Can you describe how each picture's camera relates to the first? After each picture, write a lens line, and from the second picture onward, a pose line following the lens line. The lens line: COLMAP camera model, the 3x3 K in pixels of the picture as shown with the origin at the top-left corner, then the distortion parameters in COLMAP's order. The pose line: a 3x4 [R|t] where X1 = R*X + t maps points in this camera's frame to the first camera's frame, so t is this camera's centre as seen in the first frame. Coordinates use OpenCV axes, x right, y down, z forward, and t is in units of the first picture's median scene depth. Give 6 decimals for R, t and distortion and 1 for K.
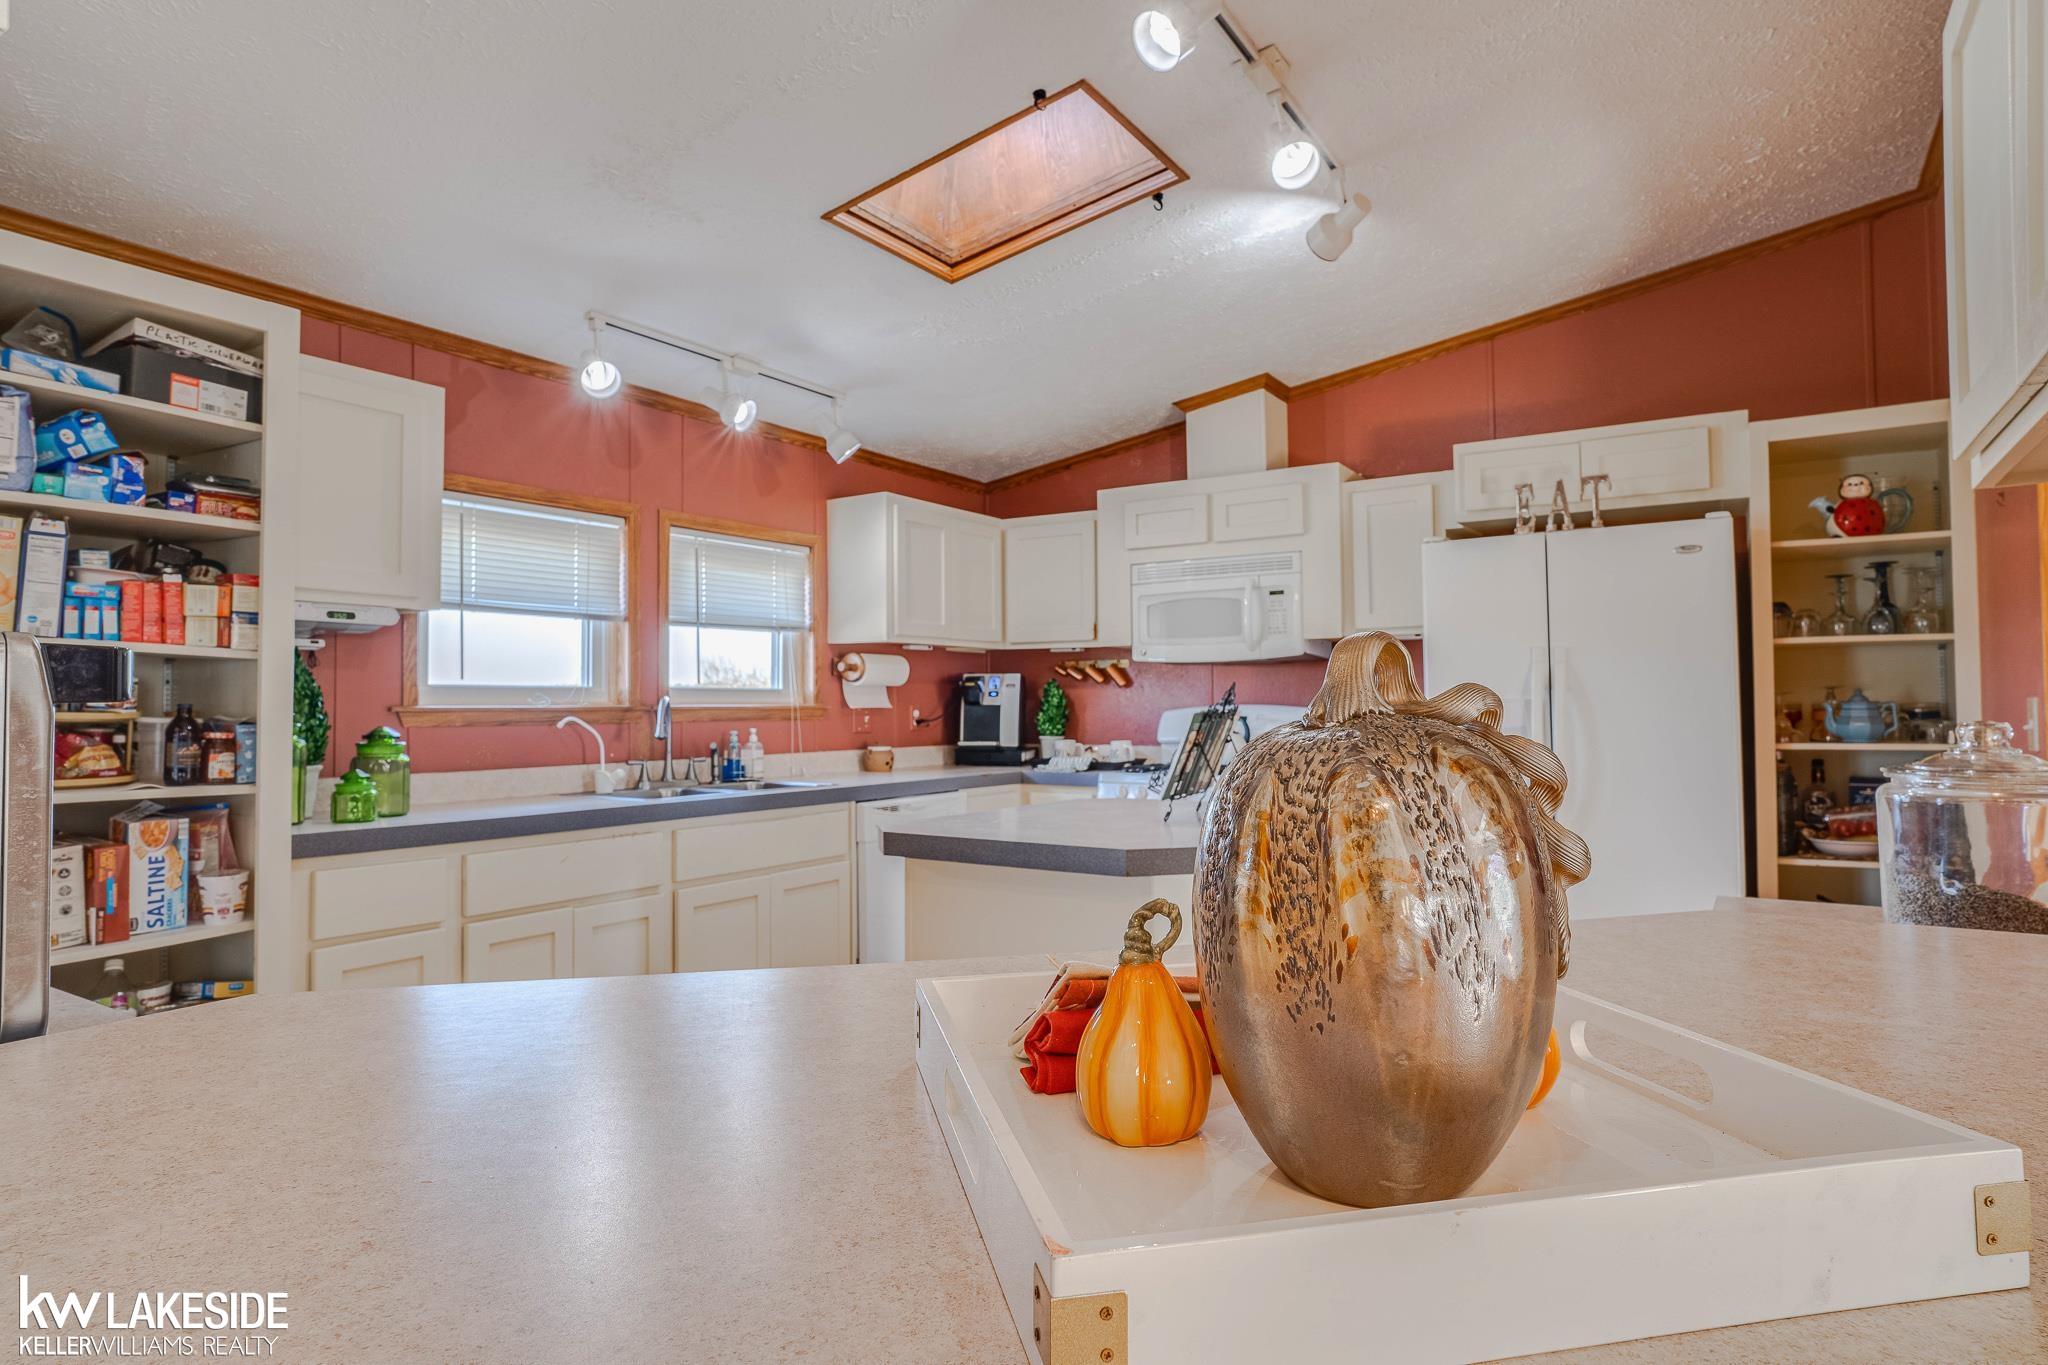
lens RADIAL K [[1110.5, 0, 1024.0], [0, 1110.5, 682.5], [0, 0, 1]] dist [-0.050325, 0.037363]
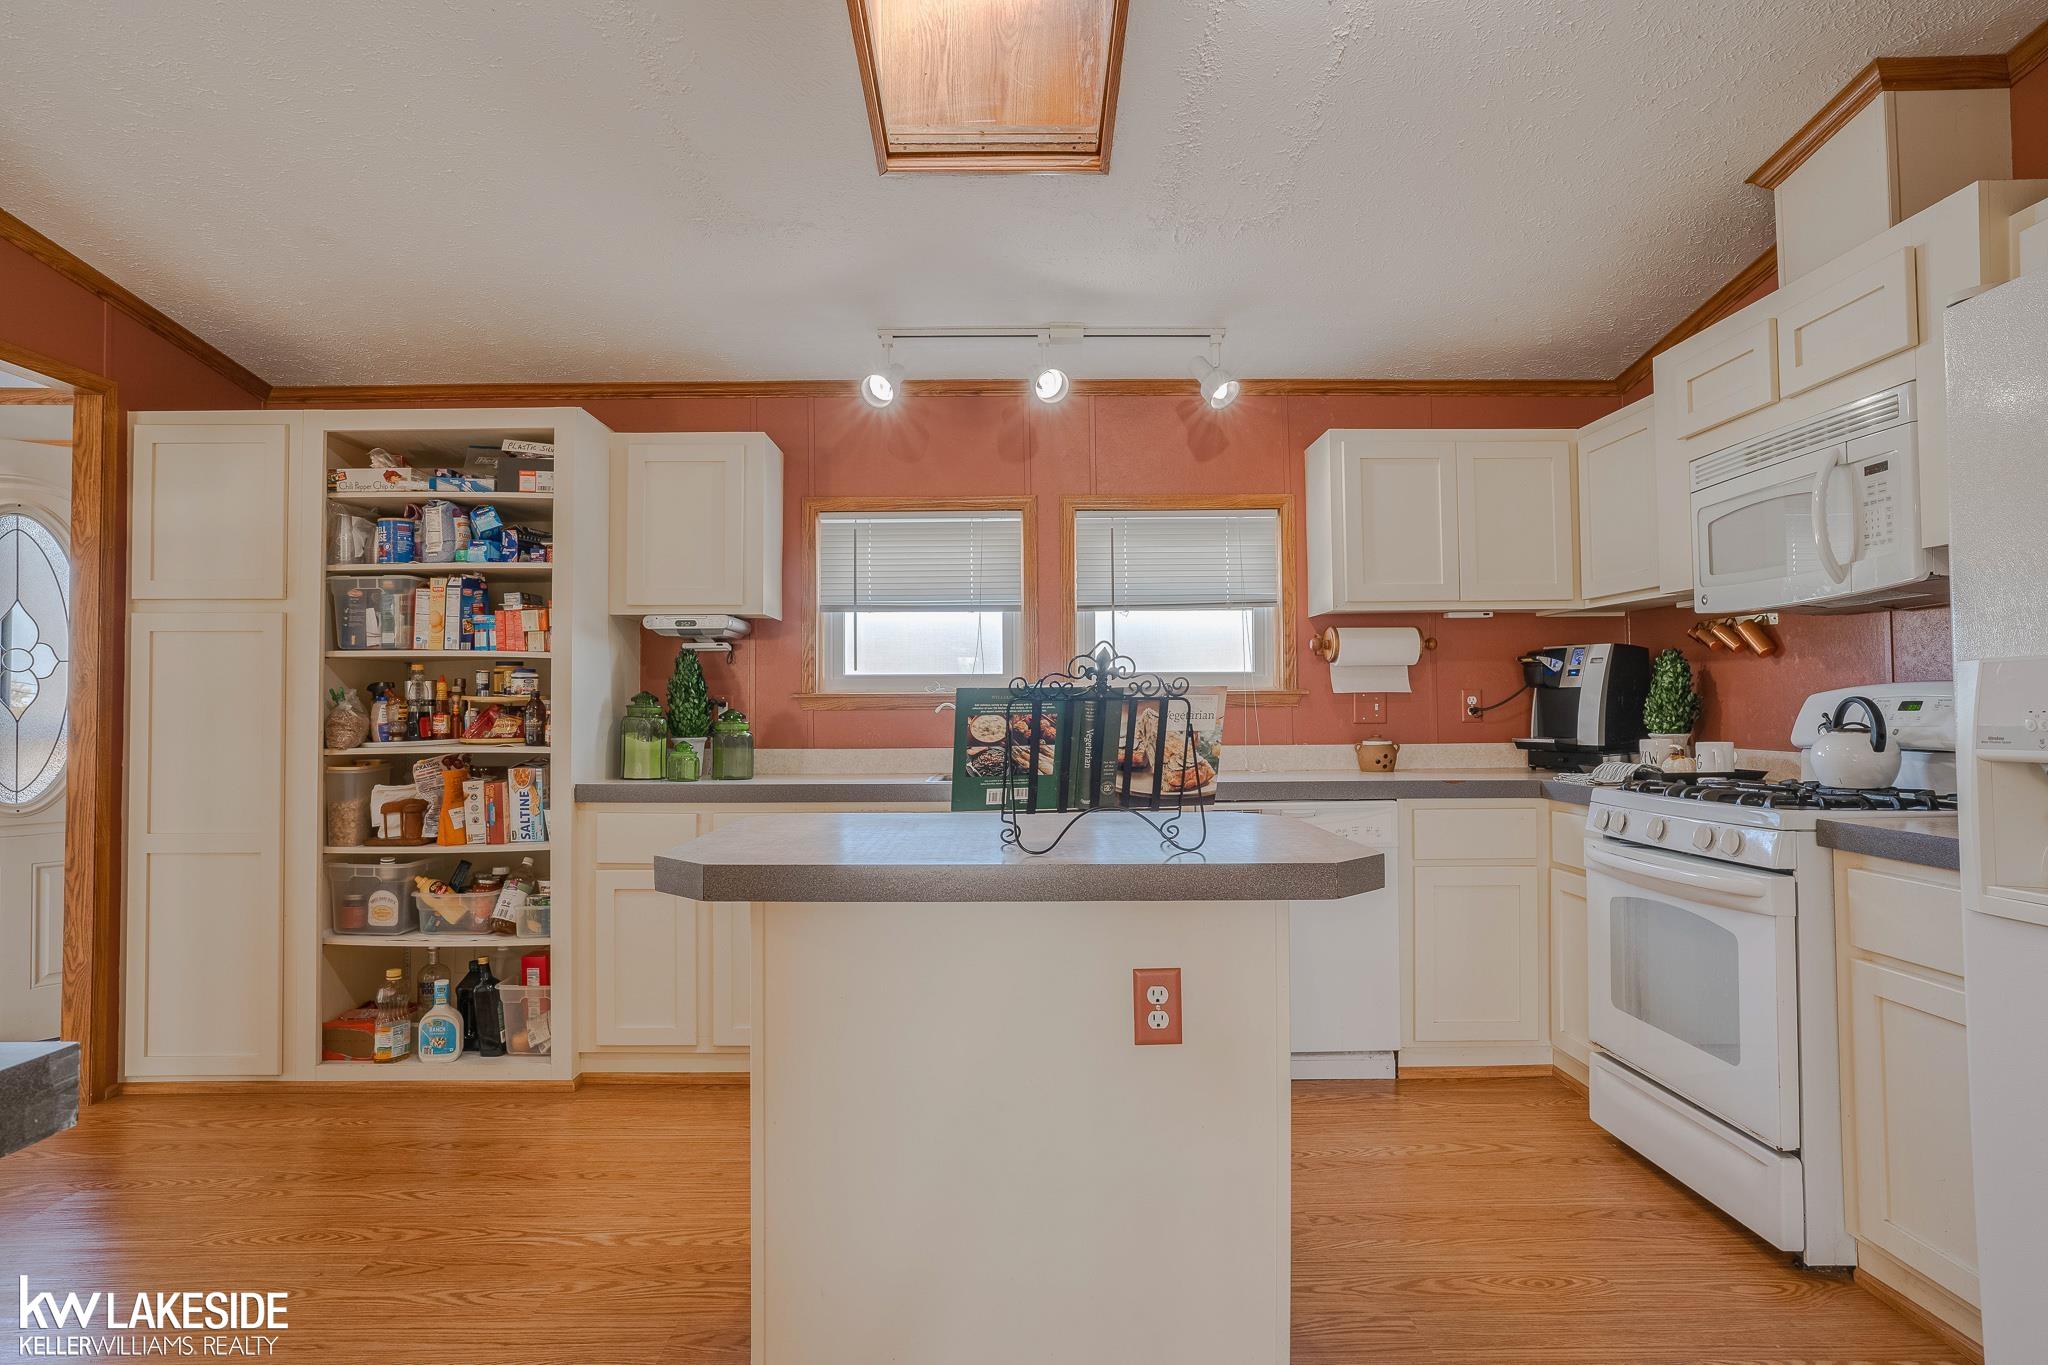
lens RADIAL K [[1110.5, 0, 1024.0], [0, 1110.5, 682.5], [0, 0, 1]] dist [-0.050325, 0.037363]
pose [[0.562137, -0.016796, -0.826874, 0.475039], [0.021113, 0.999759, -0.005955, 0.017677], [0.826775, -0.014110, 0.562356, 0.400659]]
